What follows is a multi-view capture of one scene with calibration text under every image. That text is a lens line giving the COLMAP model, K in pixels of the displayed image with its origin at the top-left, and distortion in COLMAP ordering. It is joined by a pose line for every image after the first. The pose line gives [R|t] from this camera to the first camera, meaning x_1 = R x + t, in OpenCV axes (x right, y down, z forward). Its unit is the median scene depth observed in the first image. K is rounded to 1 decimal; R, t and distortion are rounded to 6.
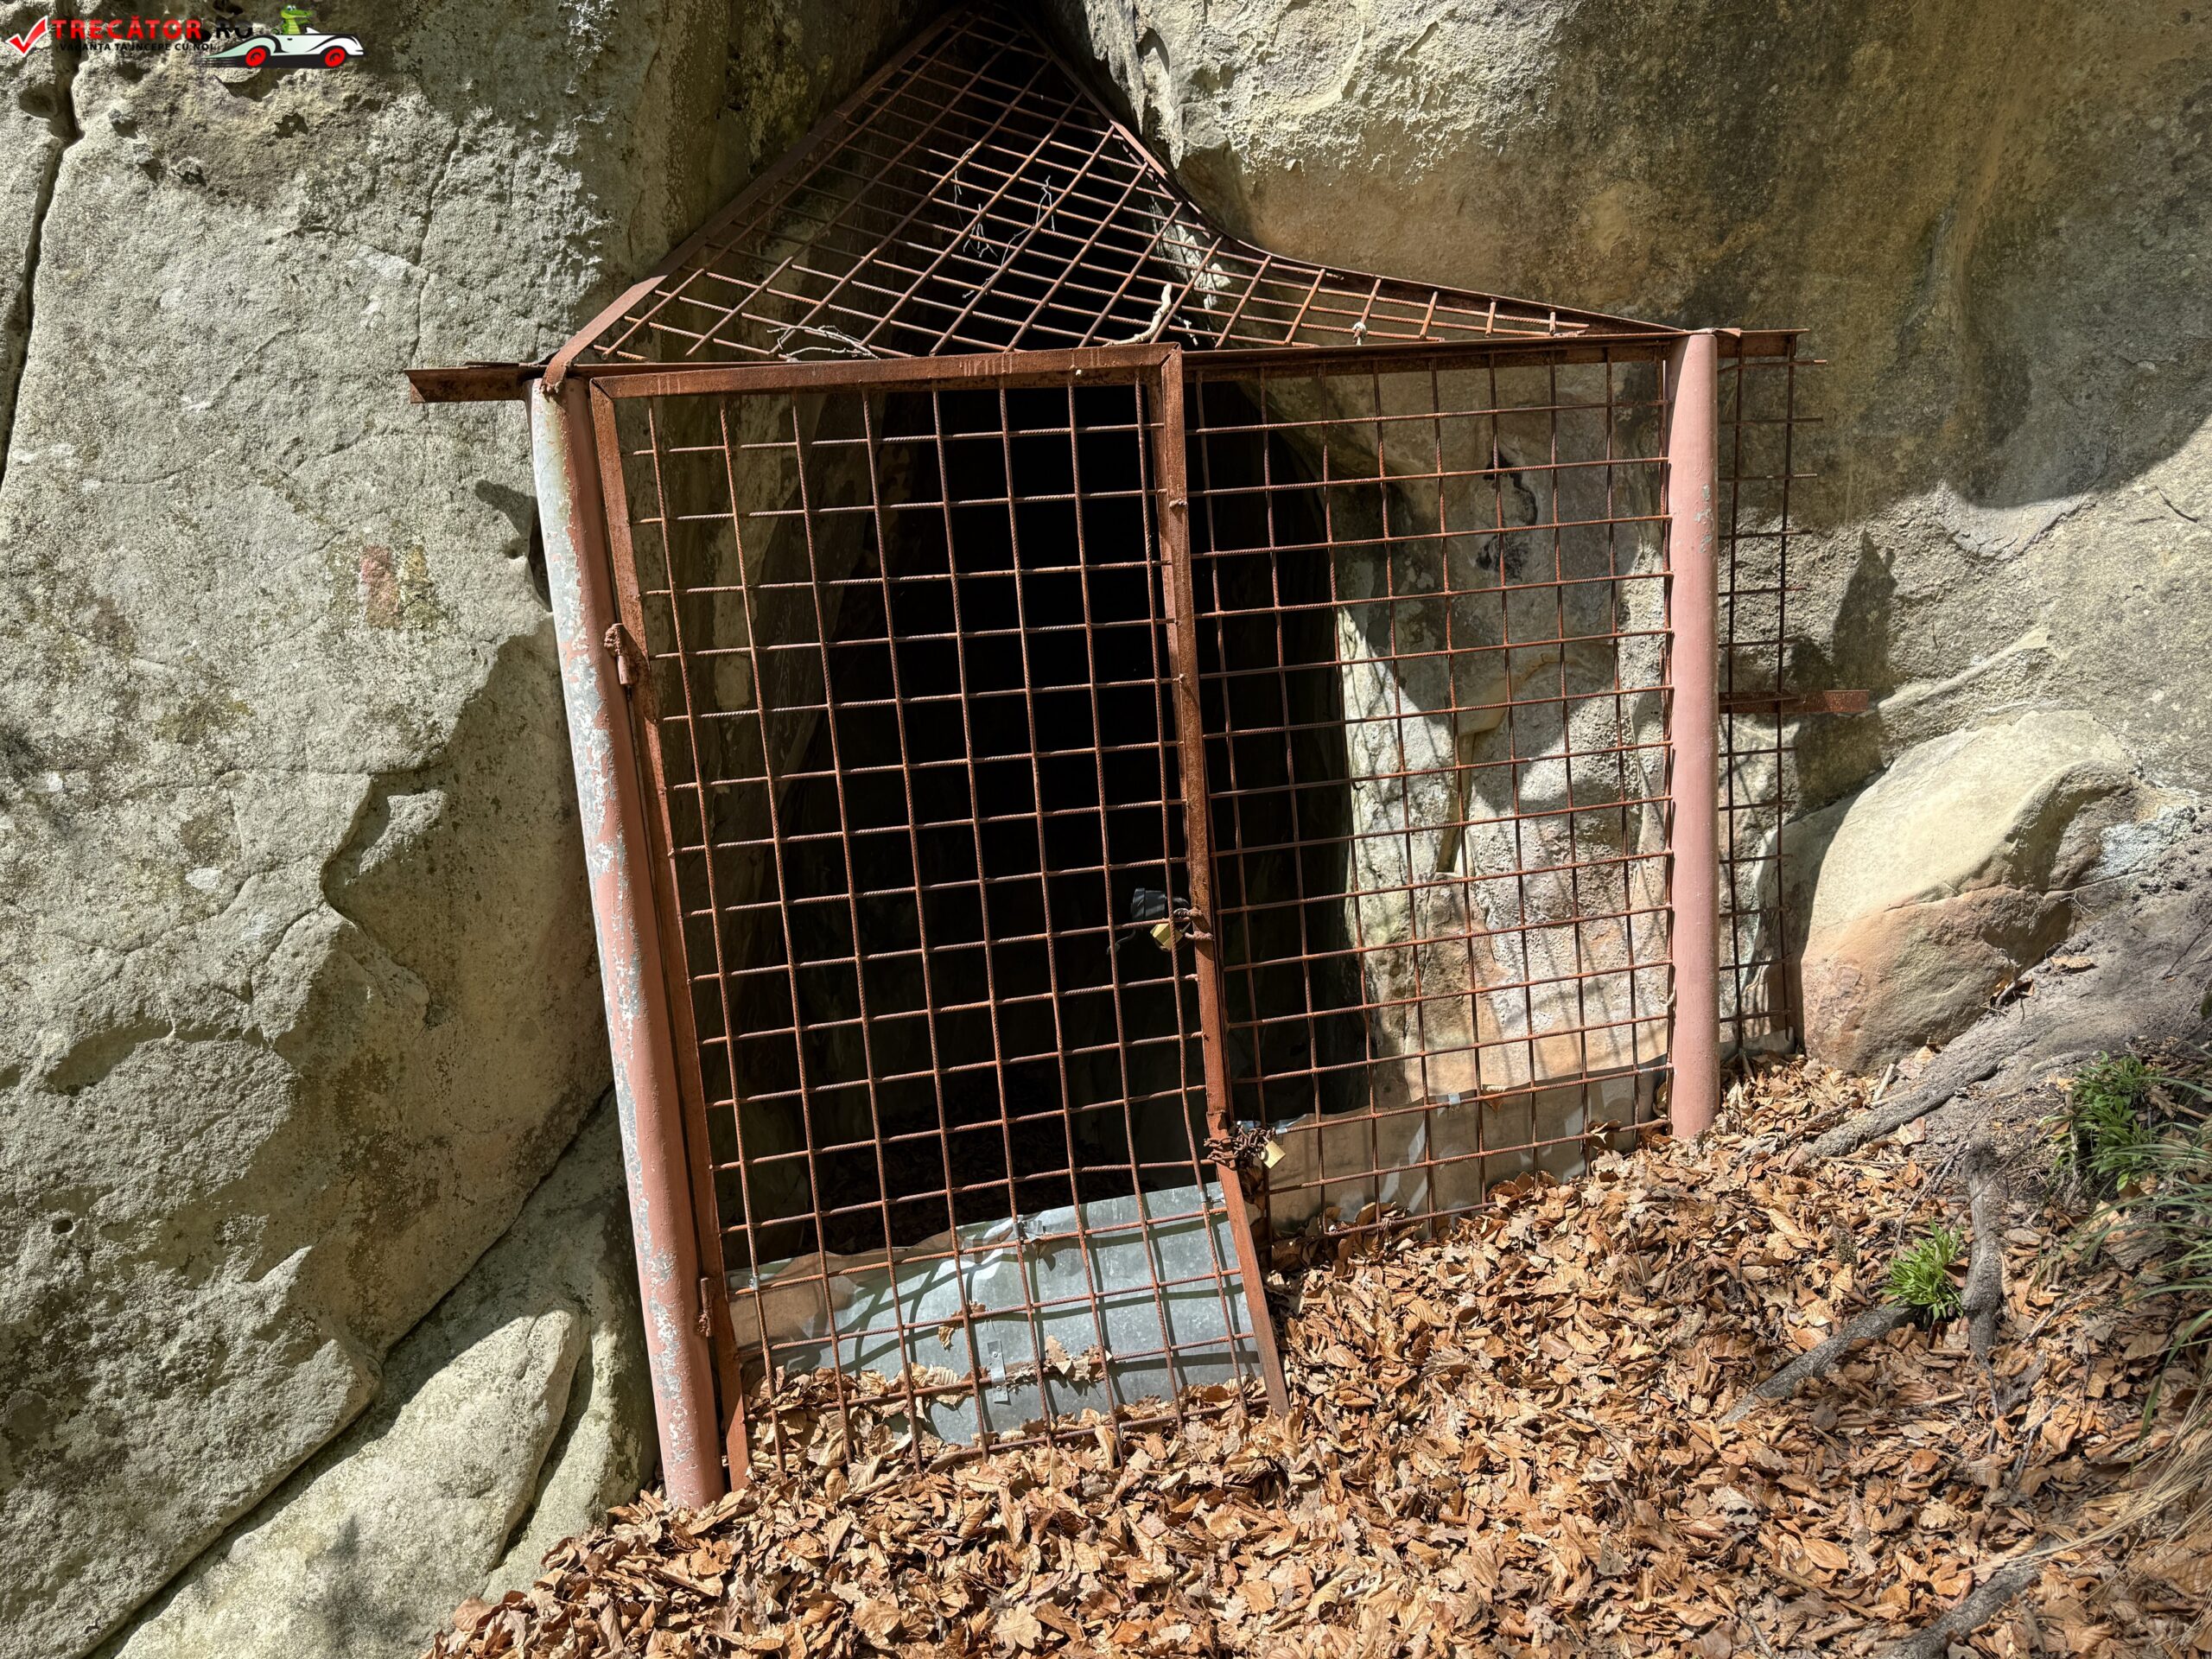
lens RADIAL K [[1539.3, 0, 1104.8], [0, 1539.3, 830.0], [0, 0, 1]] dist [0.012636, 0.001197]
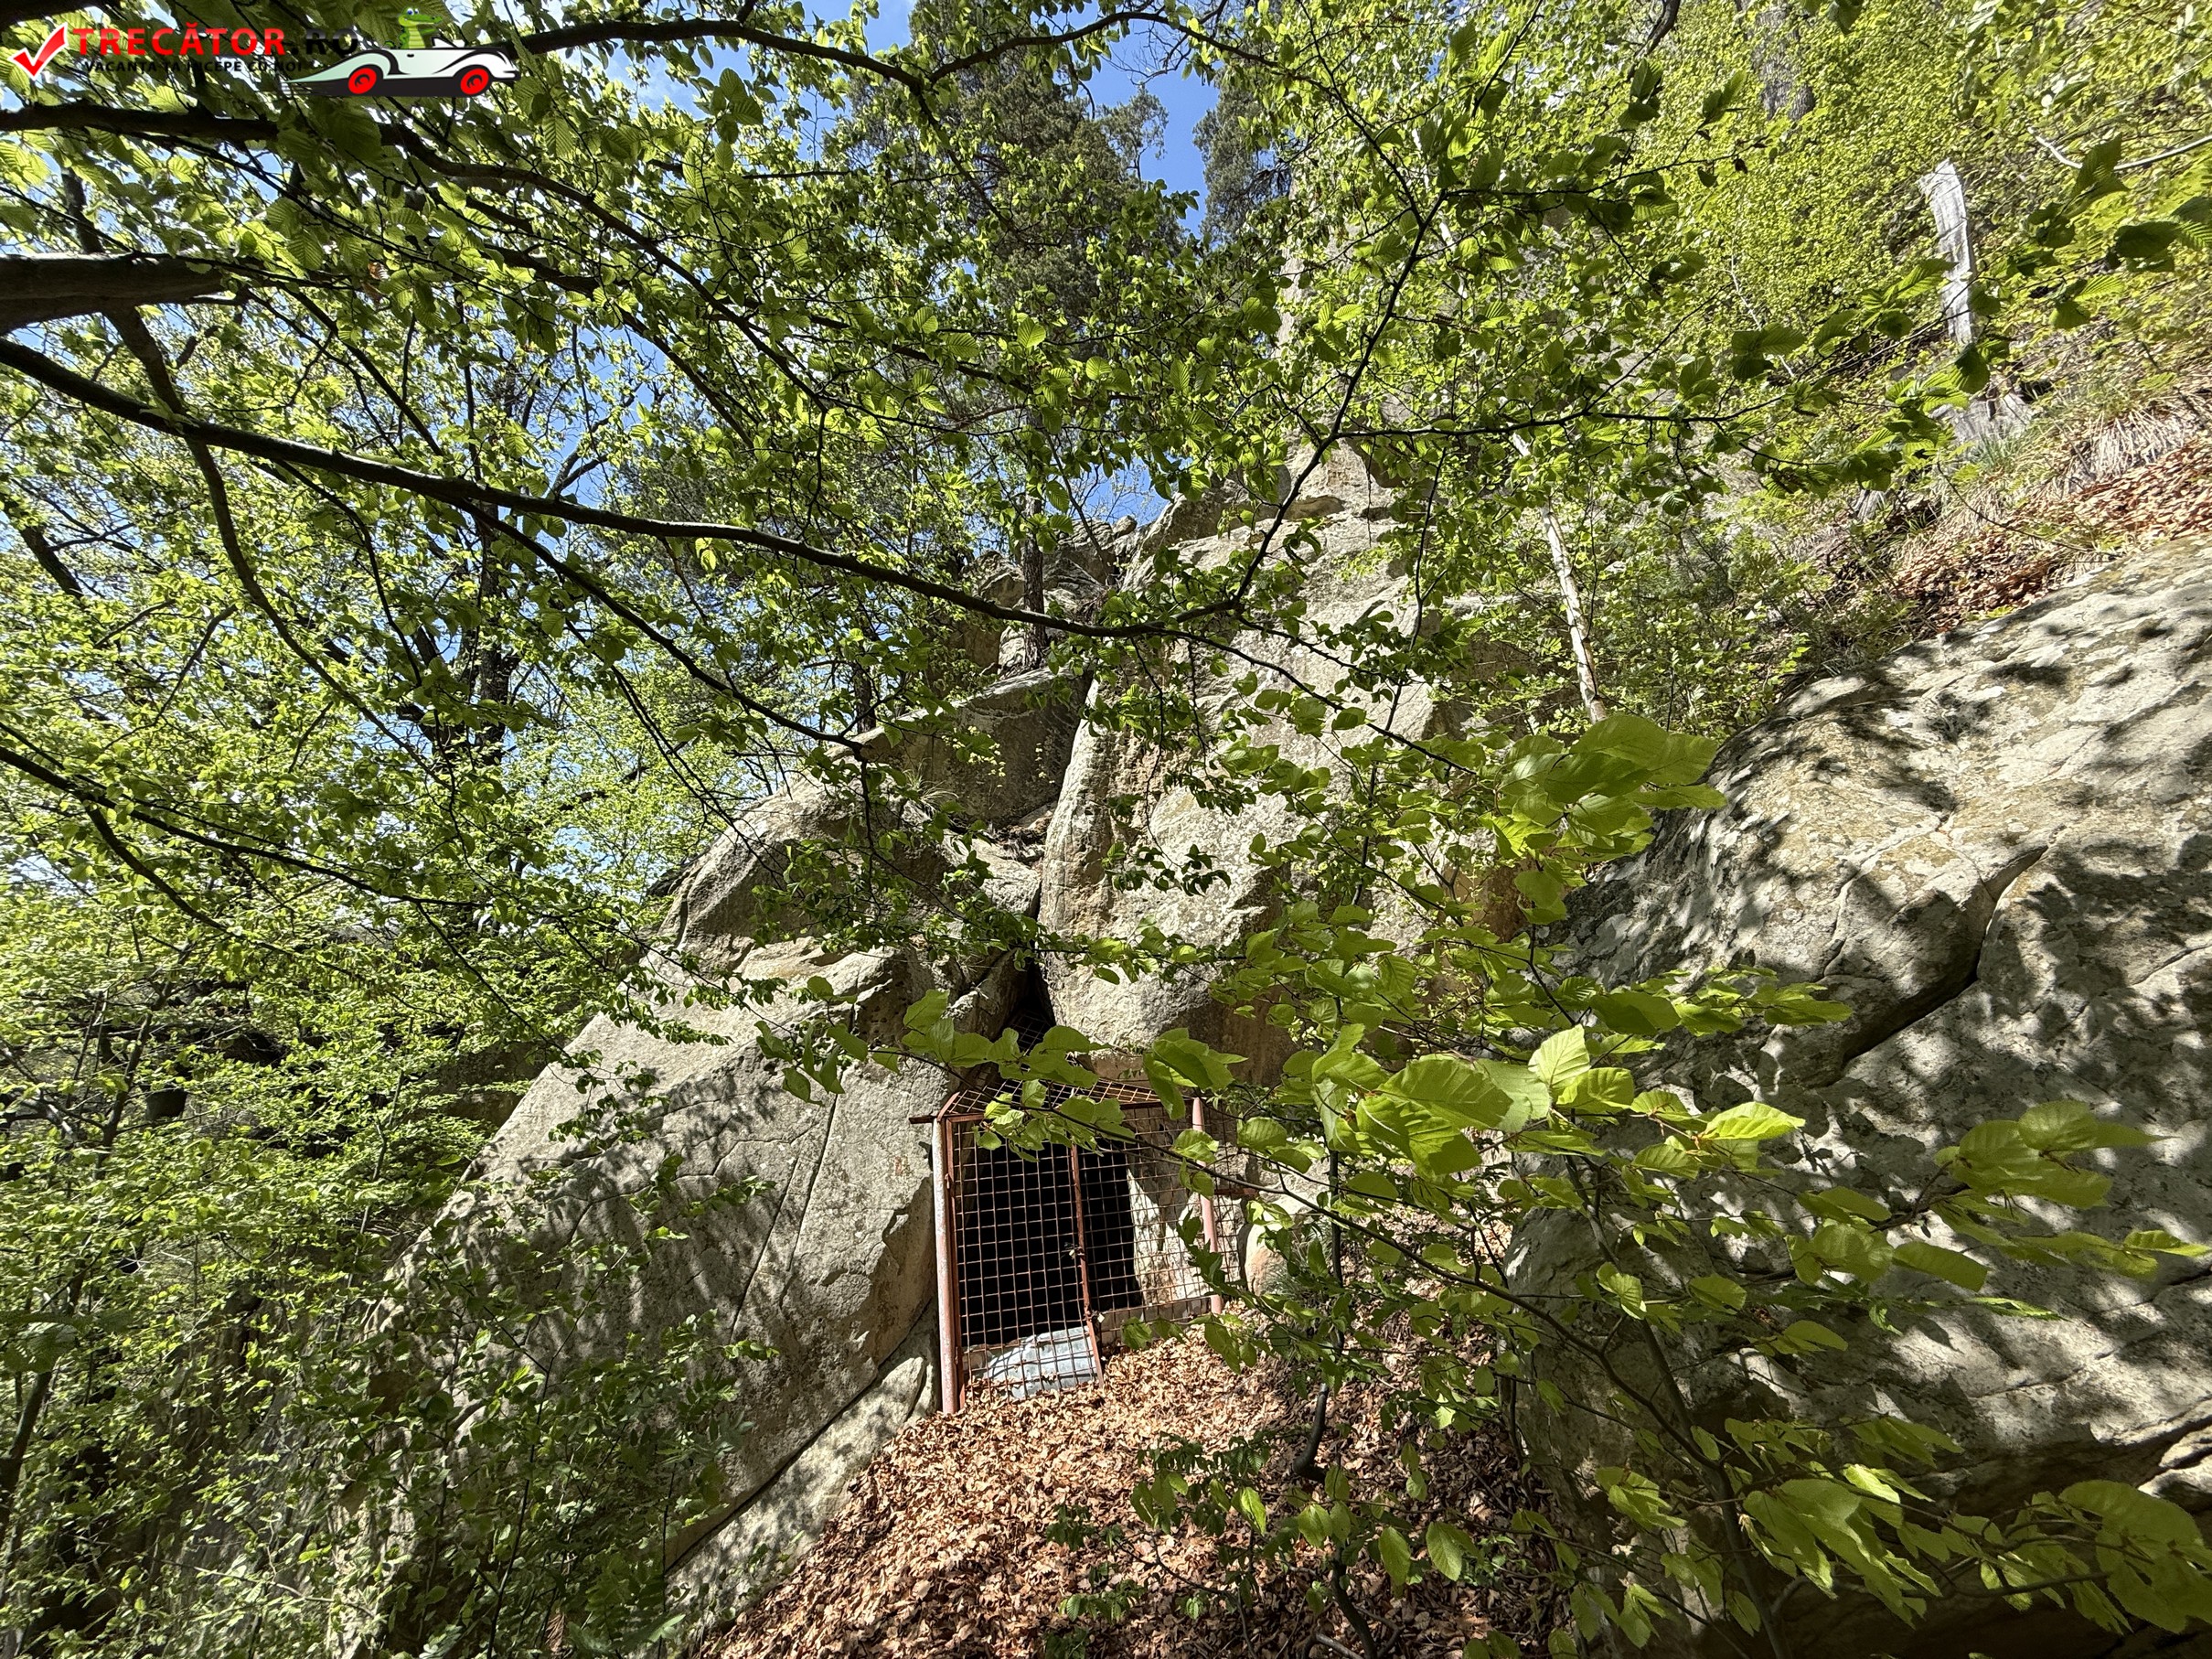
lens RADIAL K [[890.3, 0, 1100.8], [0, 890.3, 832.1], [0, 0, 1]] dist [0.000688, -0.000009]
pose [[0.999491, -0.004805, 0.031531, 0.044874], [0.019702, 0.870441, -0.491878, 0.256589], [-0.025082, 0.492249, 0.870093, -1.590622]]
